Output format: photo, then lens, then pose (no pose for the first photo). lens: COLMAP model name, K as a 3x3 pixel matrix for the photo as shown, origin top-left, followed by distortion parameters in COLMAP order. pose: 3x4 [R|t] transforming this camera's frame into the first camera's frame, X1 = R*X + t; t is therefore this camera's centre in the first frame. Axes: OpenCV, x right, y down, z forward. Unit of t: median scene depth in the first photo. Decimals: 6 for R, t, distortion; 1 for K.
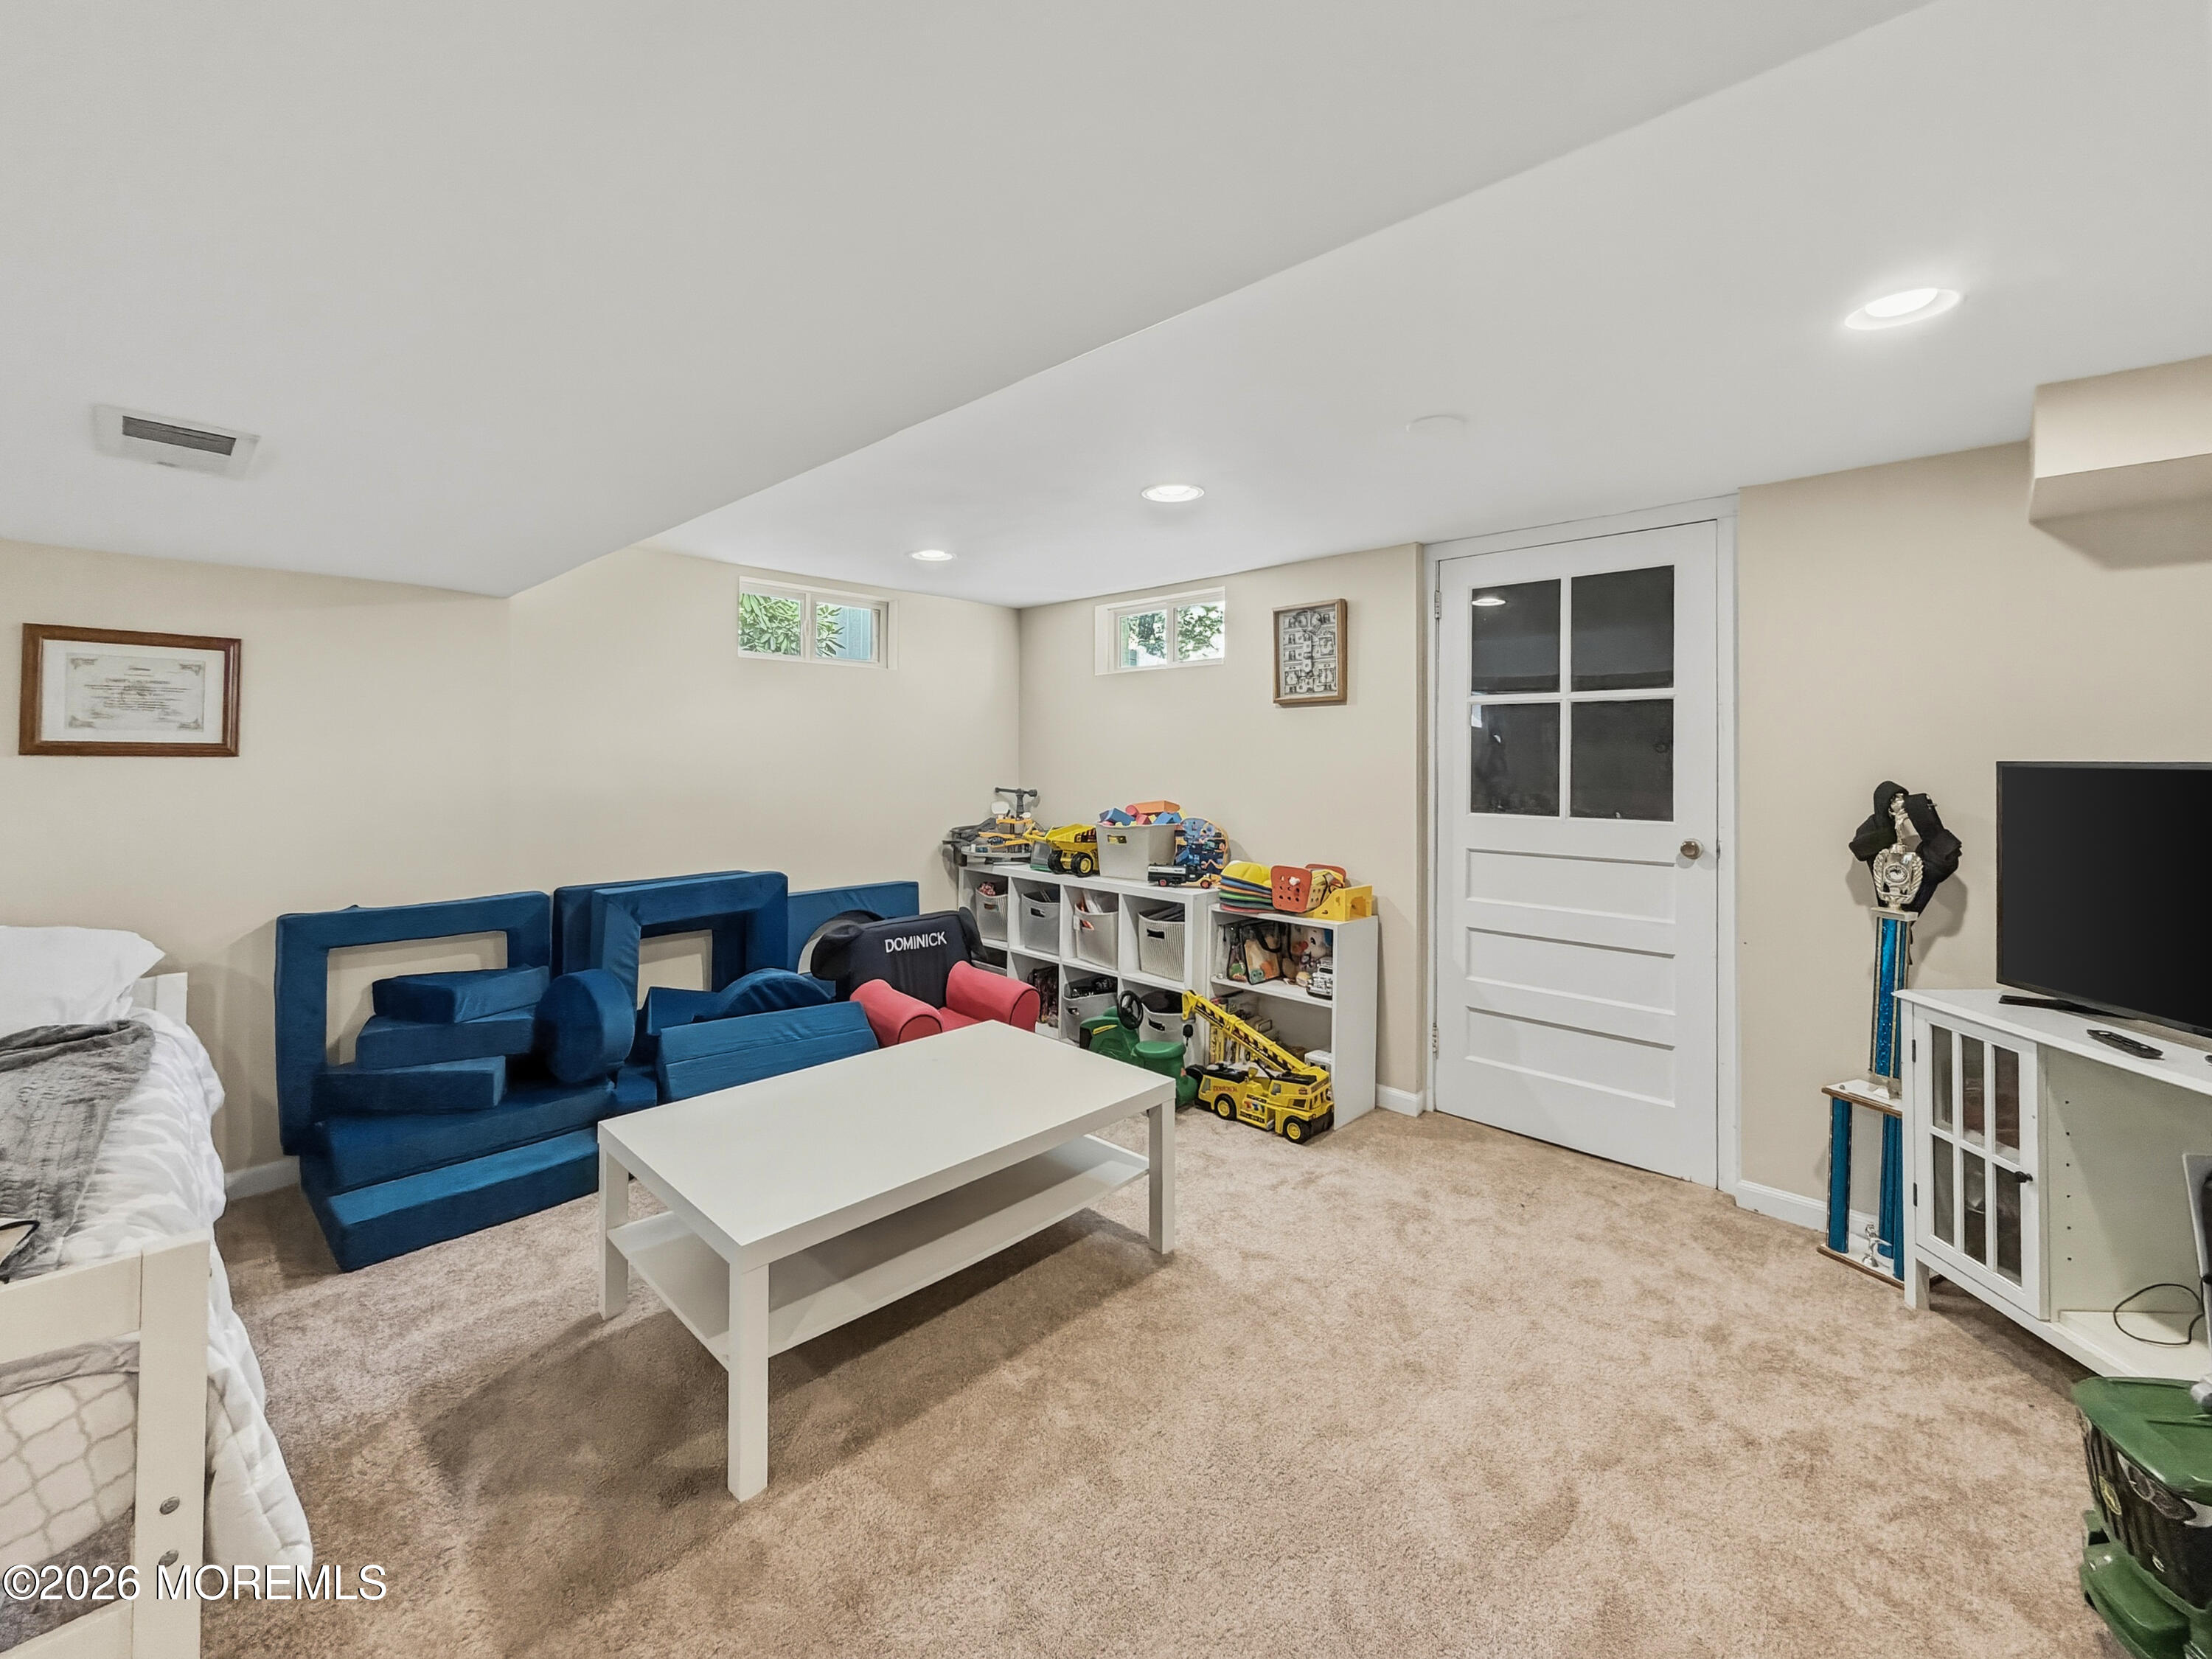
lens RADIAL K [[921.5, 0, 1103.9], [0, 921.5, 776.0], [0, 0, 1]] dist [-0.001574, 0.000084]
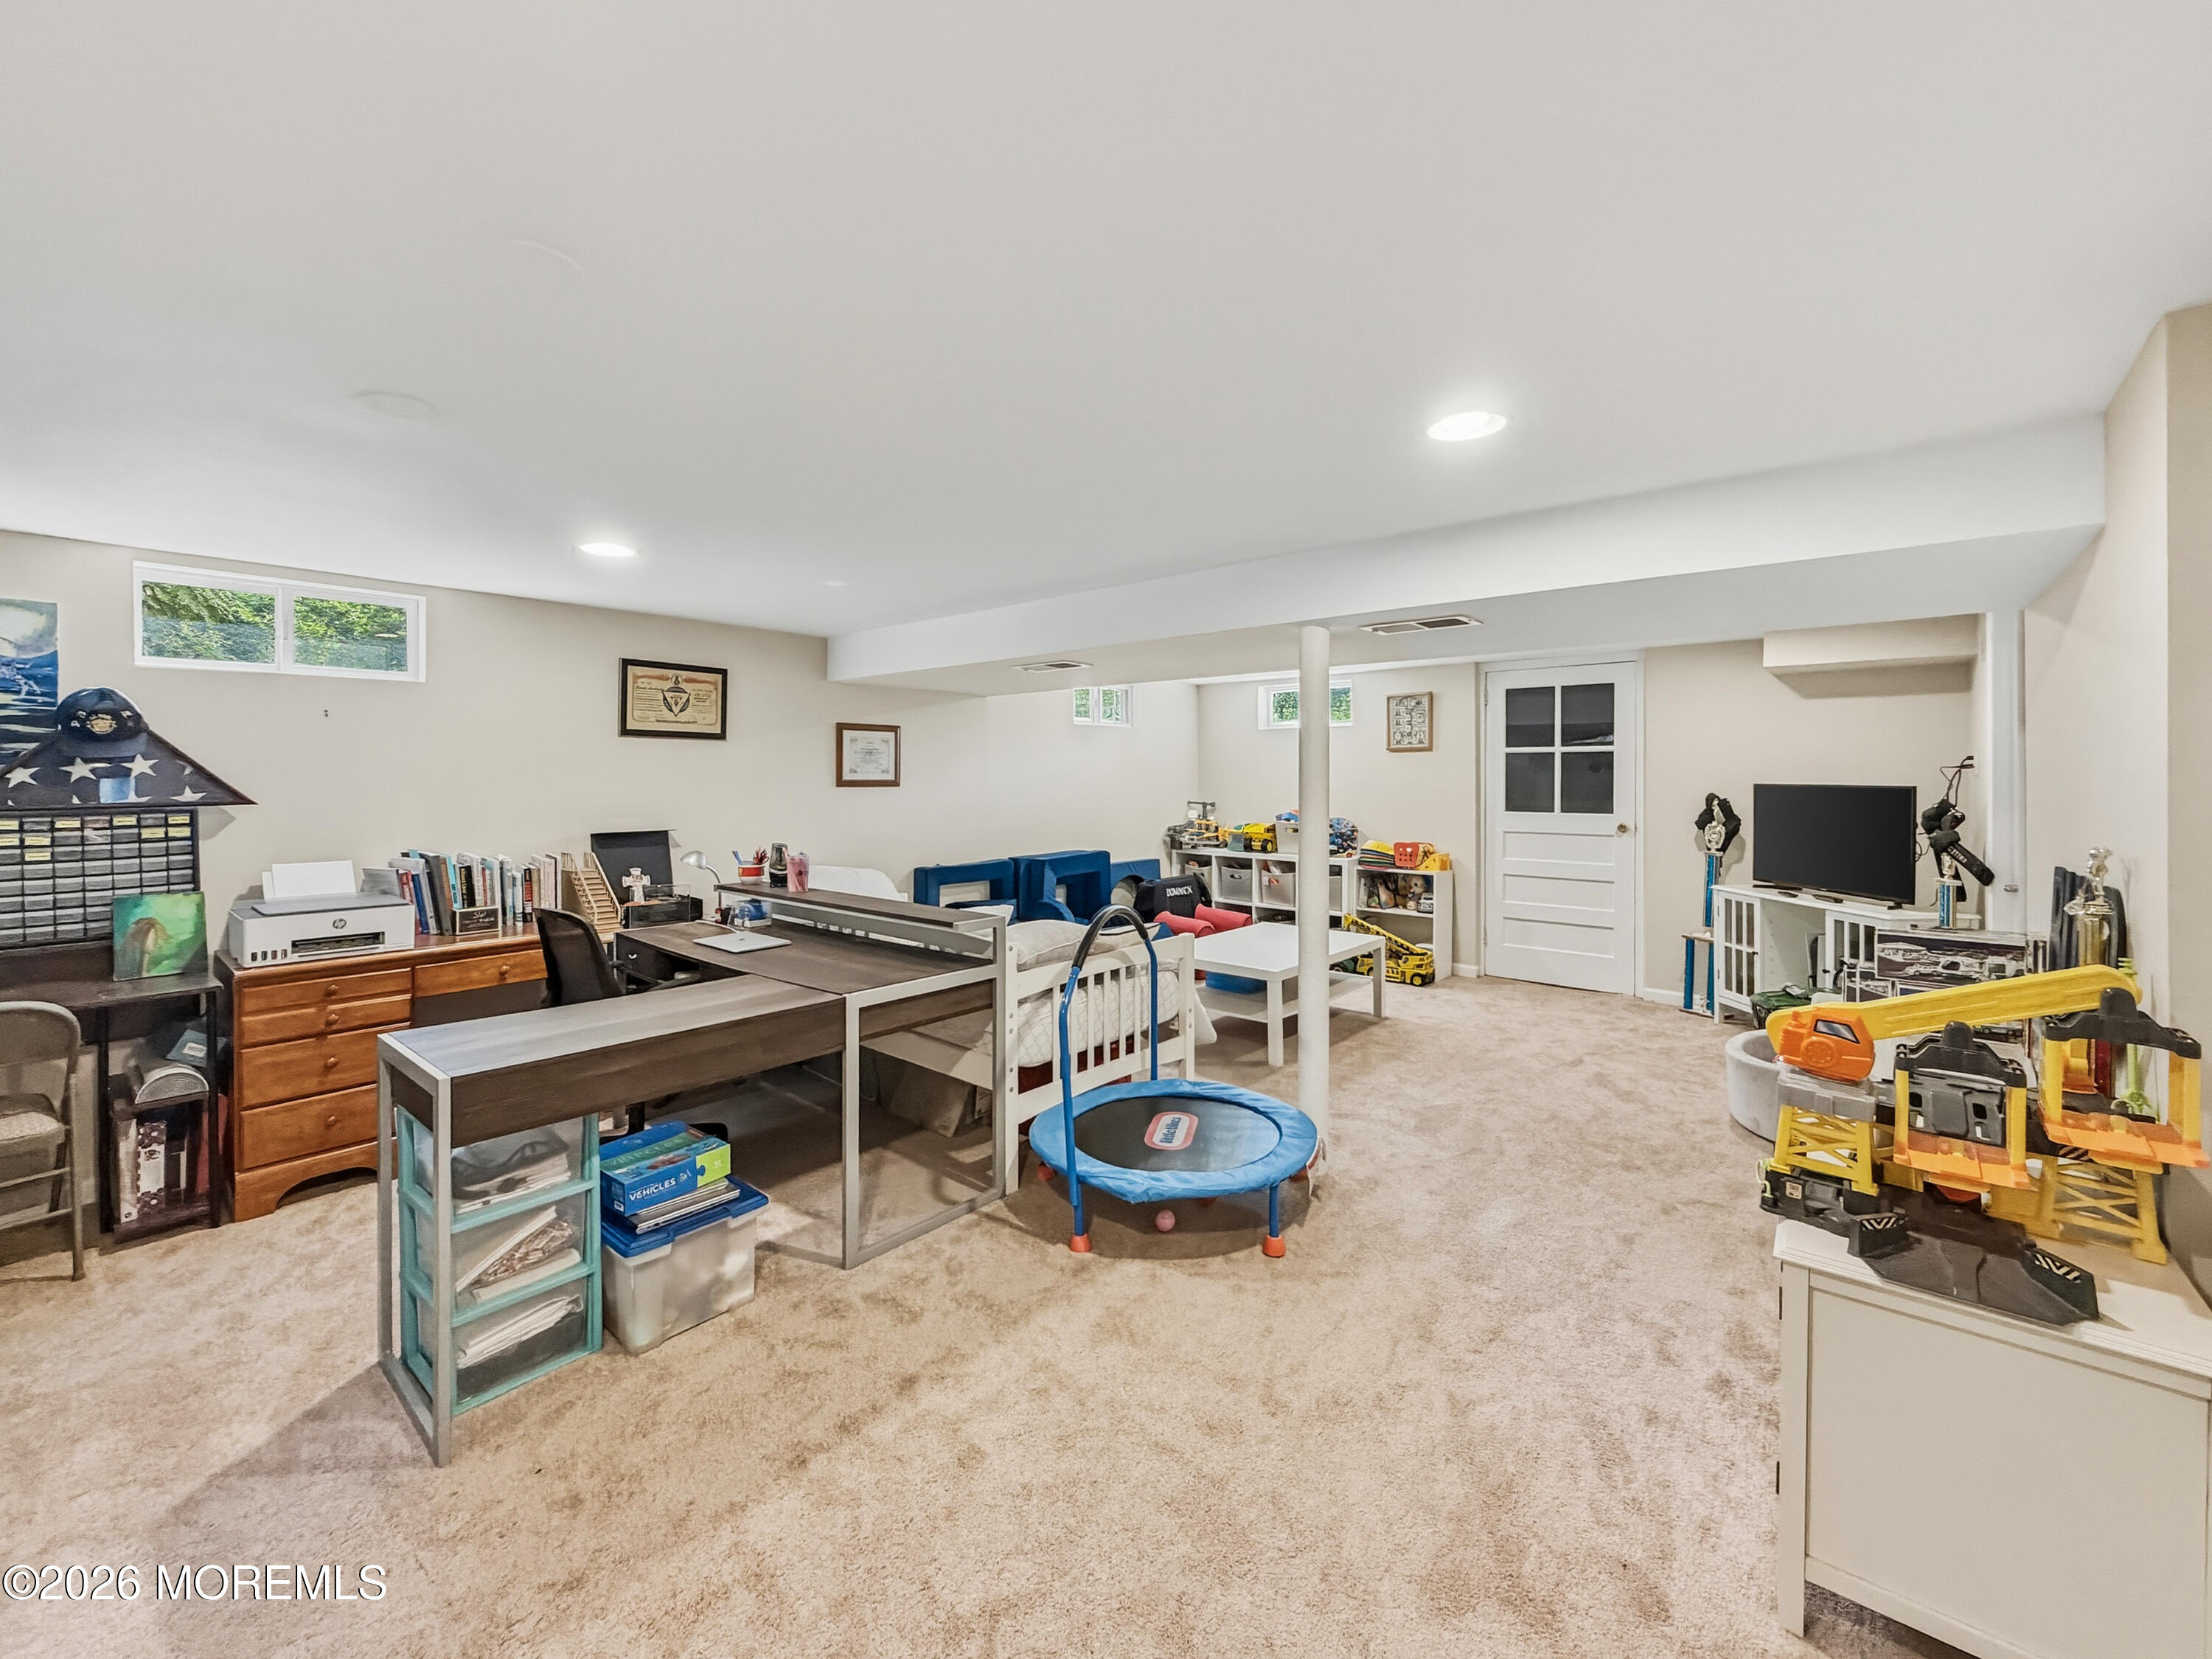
lens RADIAL K [[909.9, 0, 1097.3], [0, 909.9, 812.9], [0, 0, 1]] dist [-0.000137, 0.000333]
pose [[0.998435, -0.008750, 0.055228, -0.514097], [0.007478, 0.999703, 0.023189, -0.005566], [-0.055414, -0.022740, 0.998204, -0.765732]]
